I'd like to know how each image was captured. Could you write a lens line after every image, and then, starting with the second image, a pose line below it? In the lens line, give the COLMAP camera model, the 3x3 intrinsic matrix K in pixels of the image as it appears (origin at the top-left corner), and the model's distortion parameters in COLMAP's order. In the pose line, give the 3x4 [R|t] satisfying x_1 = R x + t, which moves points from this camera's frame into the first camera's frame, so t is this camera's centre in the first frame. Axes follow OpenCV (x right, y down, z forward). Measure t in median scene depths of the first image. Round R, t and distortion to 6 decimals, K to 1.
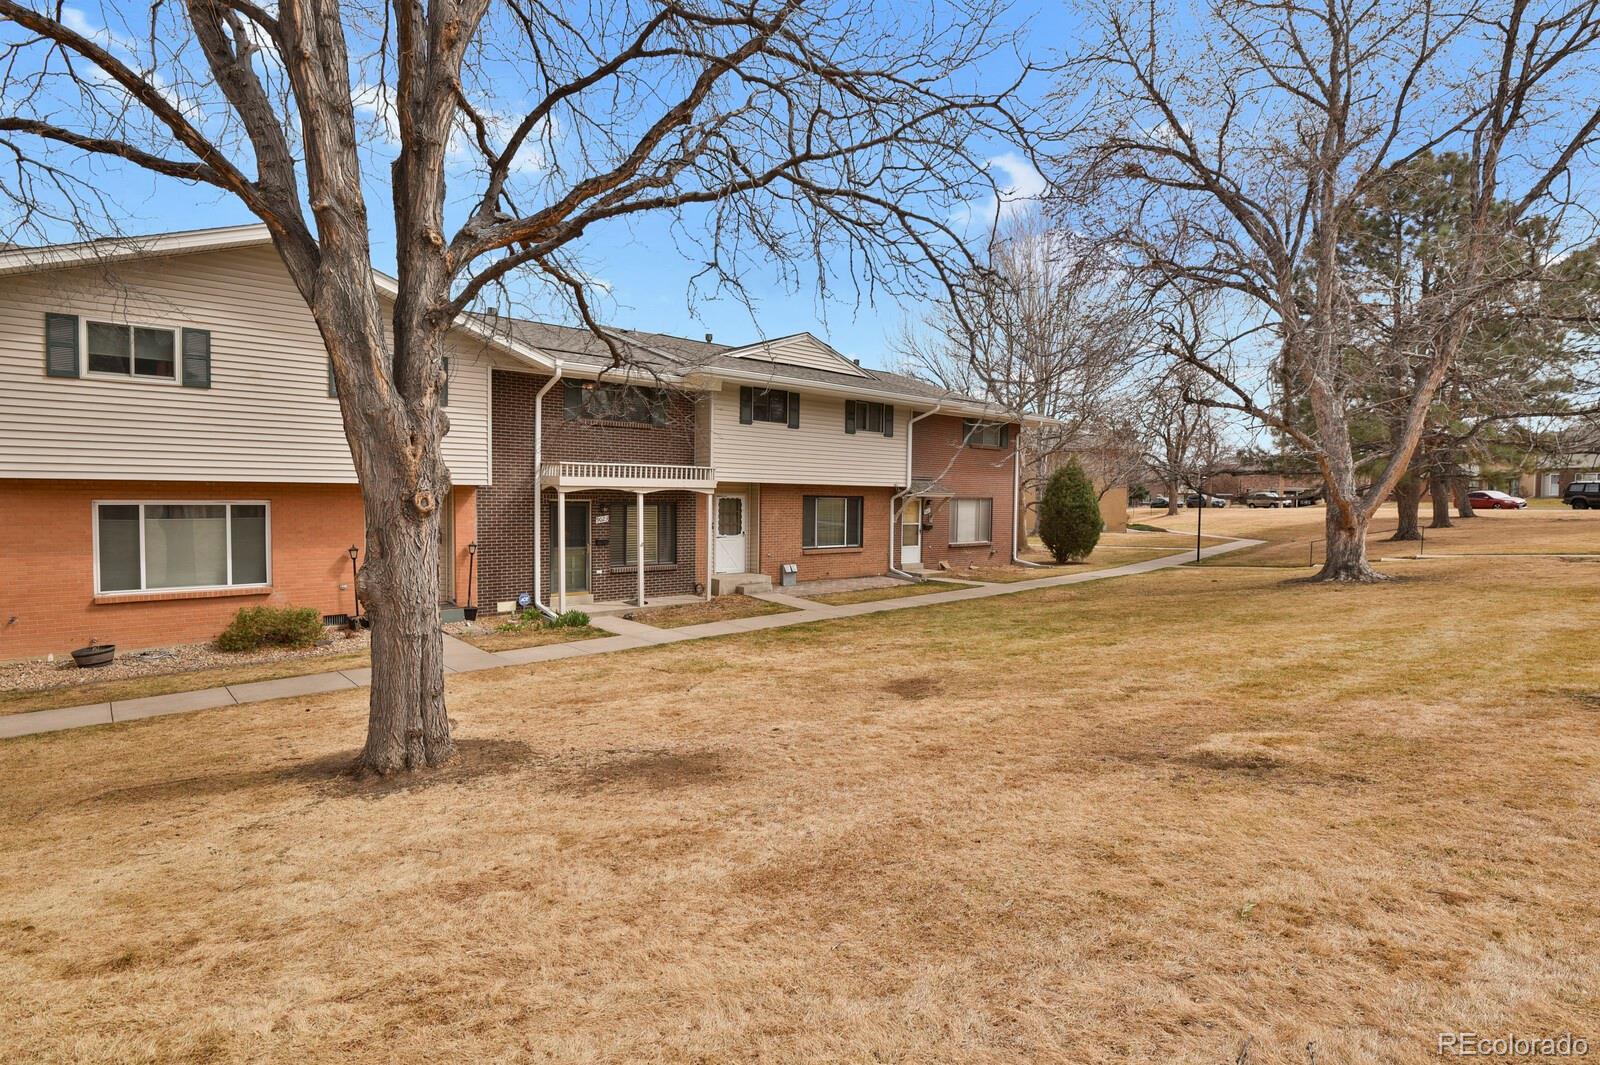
lens RADIAL K [[827.6, 0, 810.5], [0, 827.6, 535.6], [0, 0, 1]] dist [-0.018808, -0.004505]
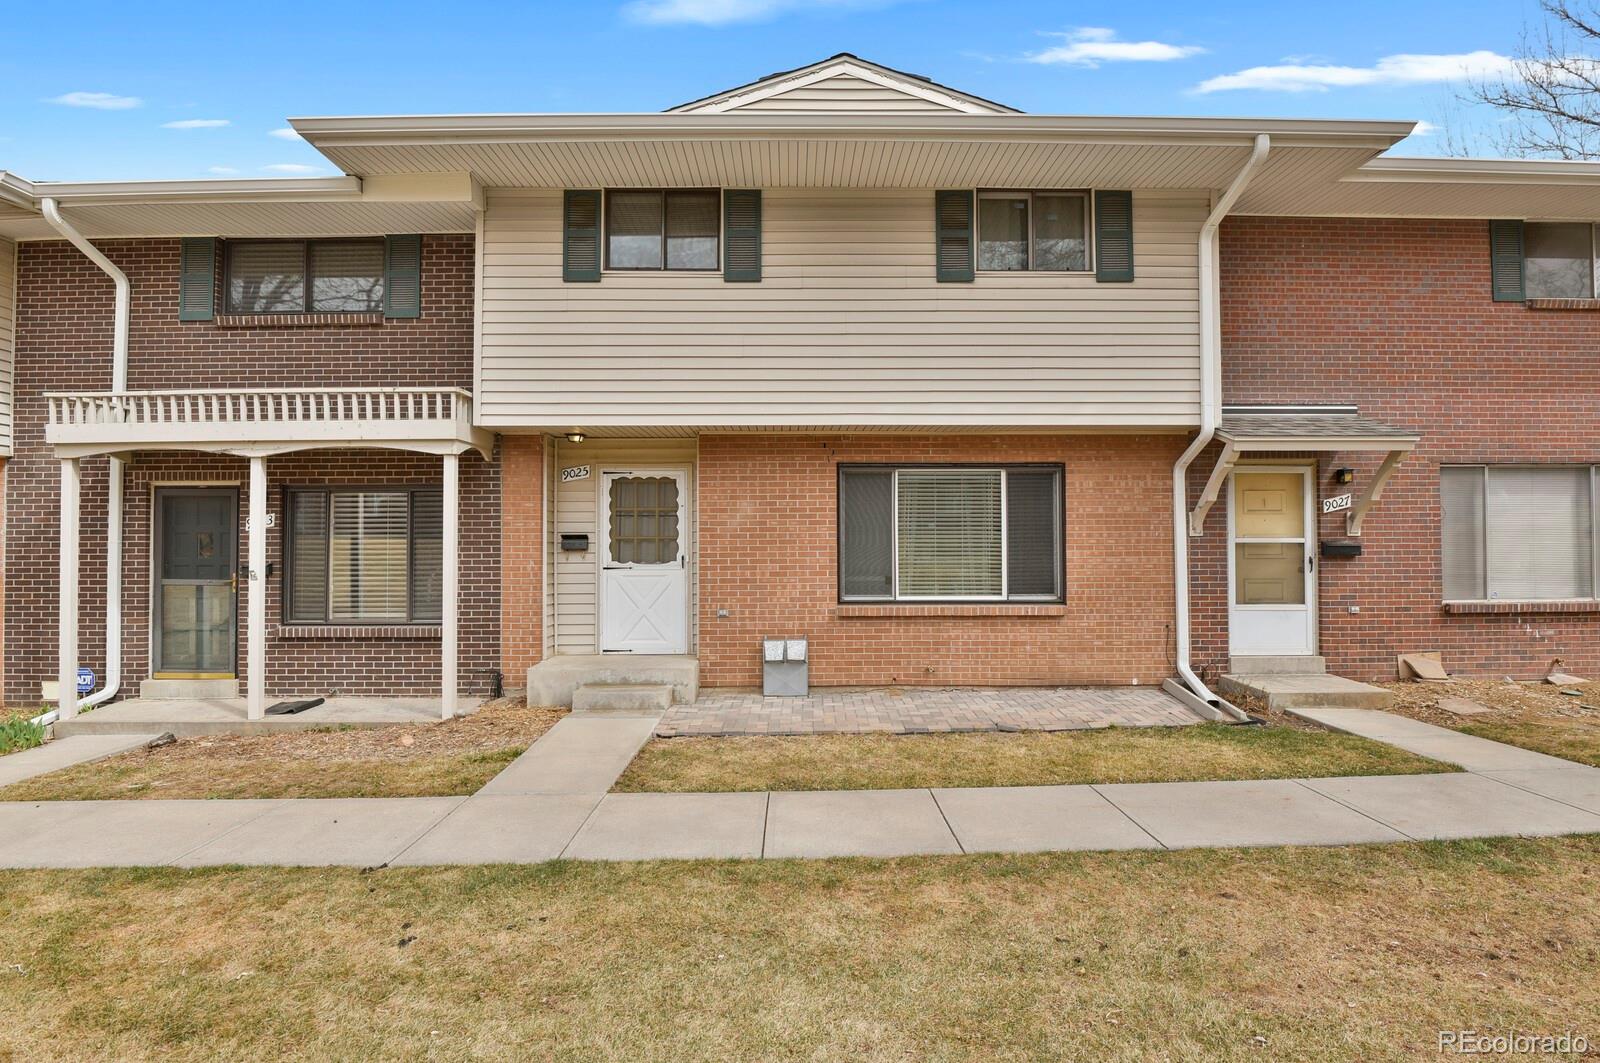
lens RADIAL K [[827.6, 0, 808.8], [0, 827.6, 537.4], [0, 0, 1]] dist [-0.018808, -0.004505]
pose [[0.741108, -0.031731, -0.670636, 0.224992], [-0.017663, 0.997615, -0.066721, 0.011642], [0.671154, 0.061293, 0.738780, 0.667283]]
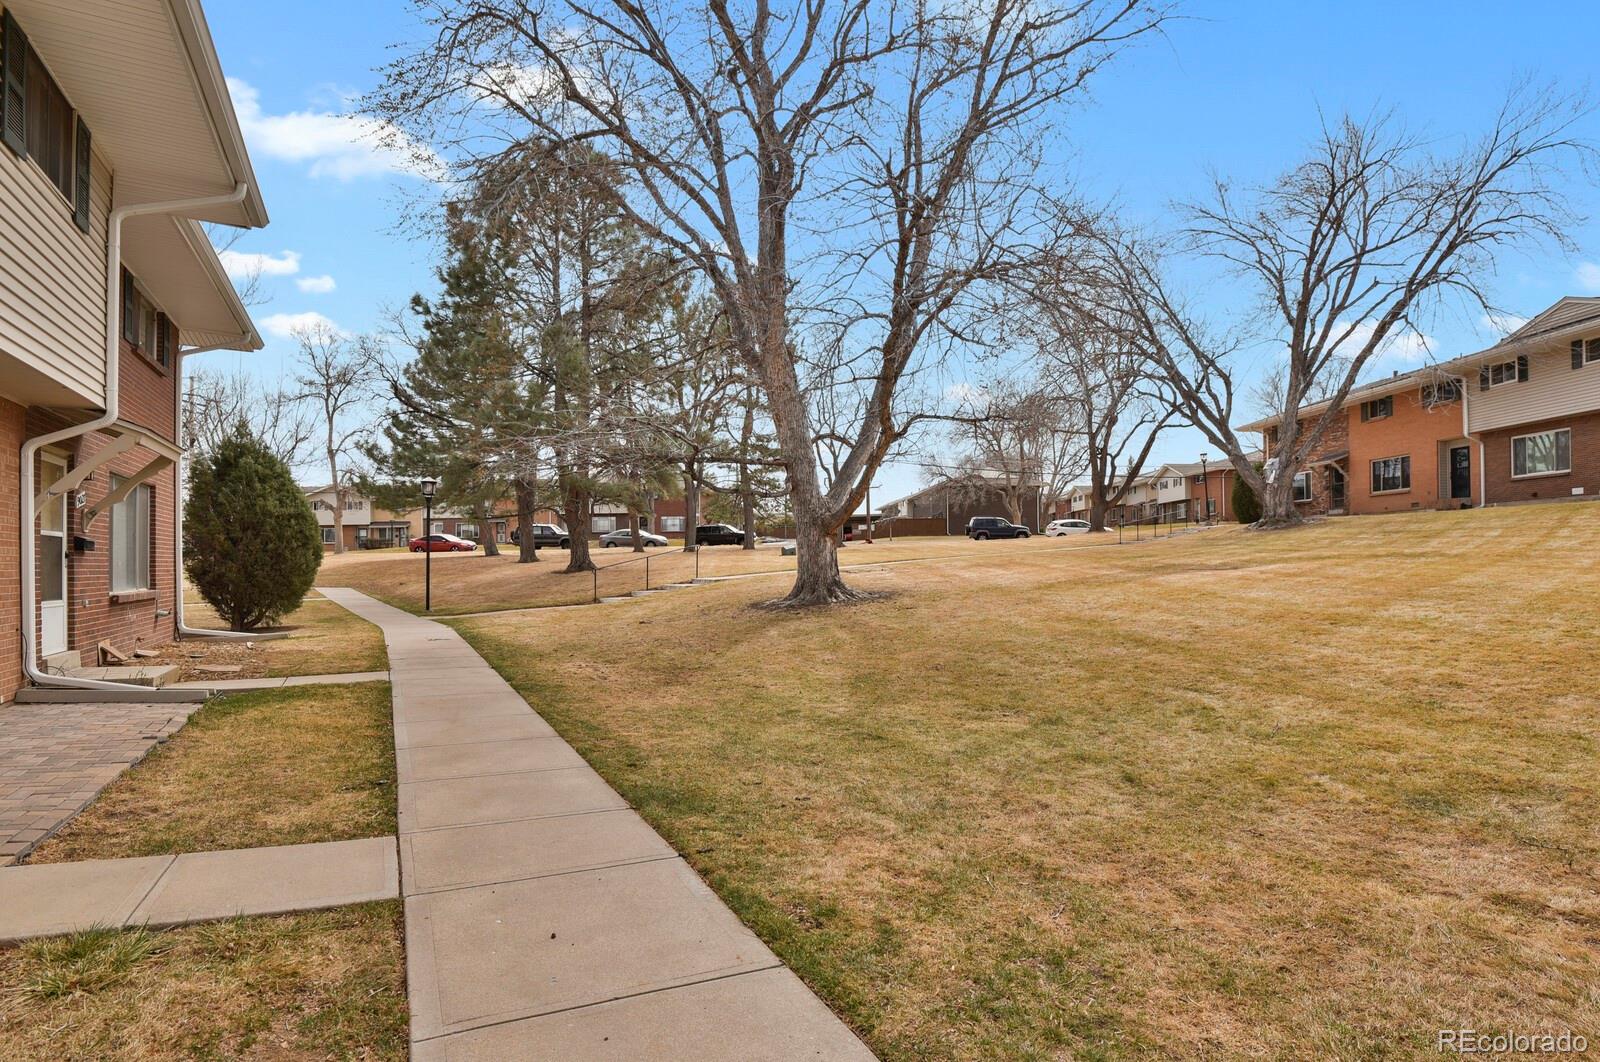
lens RADIAL K [[883.7, 0, 803.5], [0, 883.7, 545.0], [0, 0, 1]] dist [0.001799, -0.000112]
pose [[0.301794, 0.001646, 0.953372, -0.131007], [0.059722, 0.998002, -0.020628, 0.016671], [-0.951501, 0.063163, 0.301093, 0.661385]]
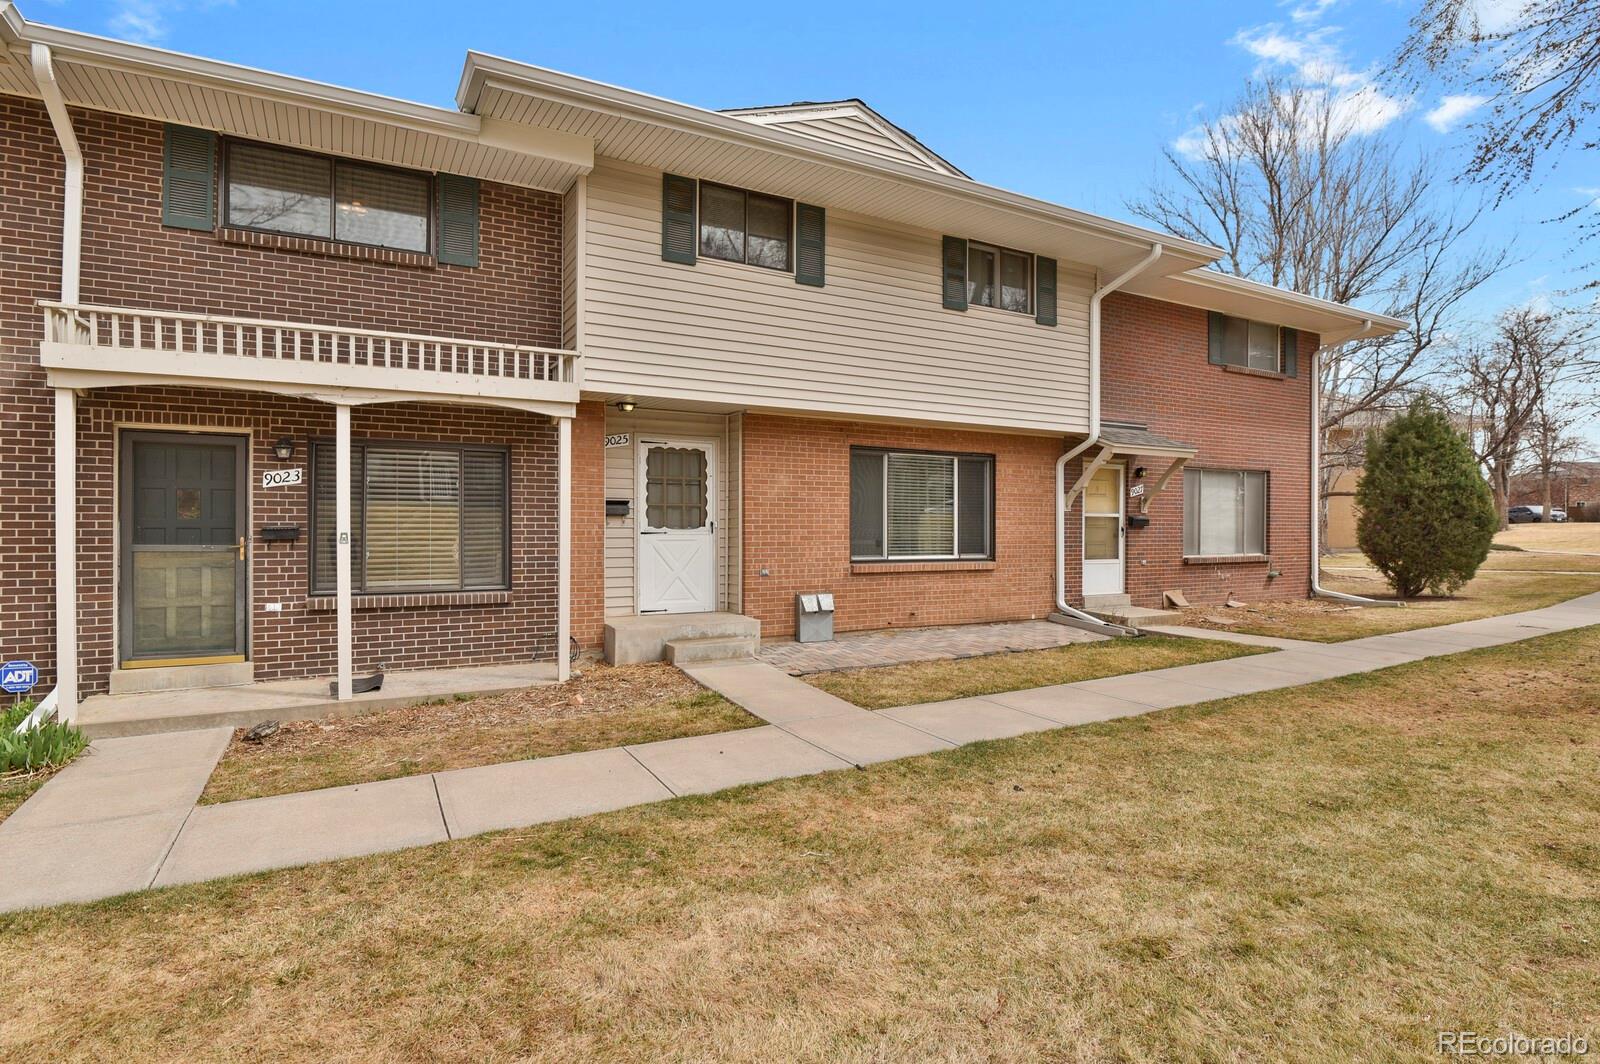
lens RADIAL K [[827.6, 0, 816.6], [0, 827.6, 532.9], [0, 0, 1]] dist [-0.018808, -0.004505]
pose [[0.973178, -0.010560, -0.229809, 0.073649], [0.000394, 0.999021, -0.044238, 0.019722], [0.230051, 0.042961, 0.972230, 0.517661]]
